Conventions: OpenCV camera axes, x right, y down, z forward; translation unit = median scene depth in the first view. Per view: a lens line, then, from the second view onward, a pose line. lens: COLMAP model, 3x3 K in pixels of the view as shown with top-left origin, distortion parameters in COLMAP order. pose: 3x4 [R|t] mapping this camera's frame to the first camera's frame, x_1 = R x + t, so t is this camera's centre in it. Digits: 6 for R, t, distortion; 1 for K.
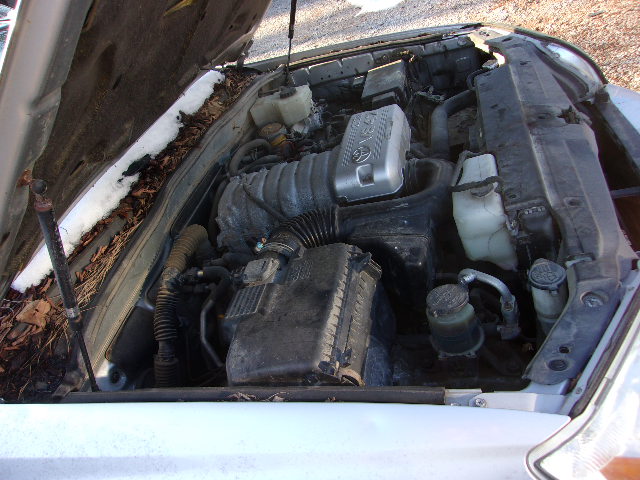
lens RADIAL K [[513.9, 0, 310.7], [0, 513.9, 240.9], [0, 0, 1]] dist [0.000580, 0.001679]
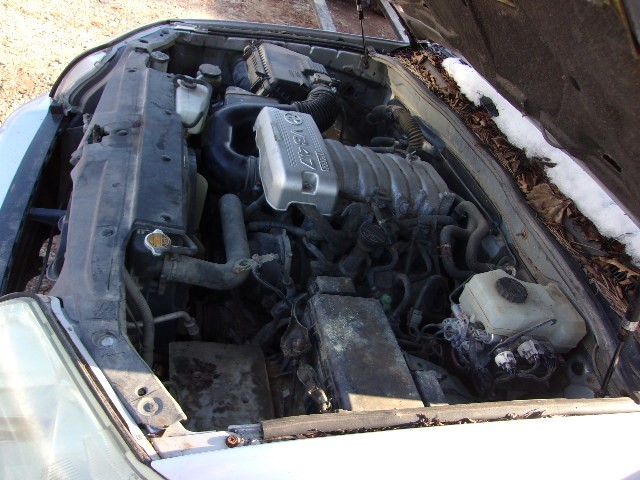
lens RADIAL K [[513.9, 0, 310.7], [0, 513.9, 240.9], [0, 0, 1]] dist [0.000580, 0.001679]
pose [[-0.924236, 0.297171, -0.239744, 0.385640], [-0.180491, 0.213279, 0.960175, -1.119685], [0.336468, 0.930700, -0.143483, 1.347101]]
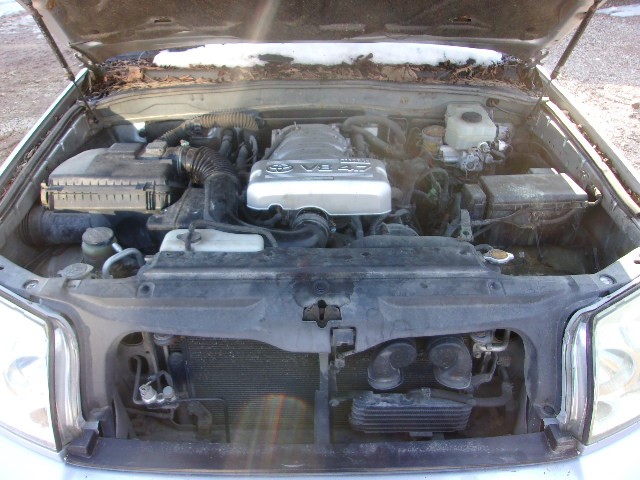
lens RADIAL K [[513.9, 0, 310.7], [0, 513.9, 240.9], [0, 0, 1]] dist [0.000580, 0.001679]
pose [[0.198488, 0.807027, -0.556157, 0.809863], [-0.606486, 0.546893, 0.577134, -0.726380], [0.769920, 0.222747, 0.598002, 0.405272]]
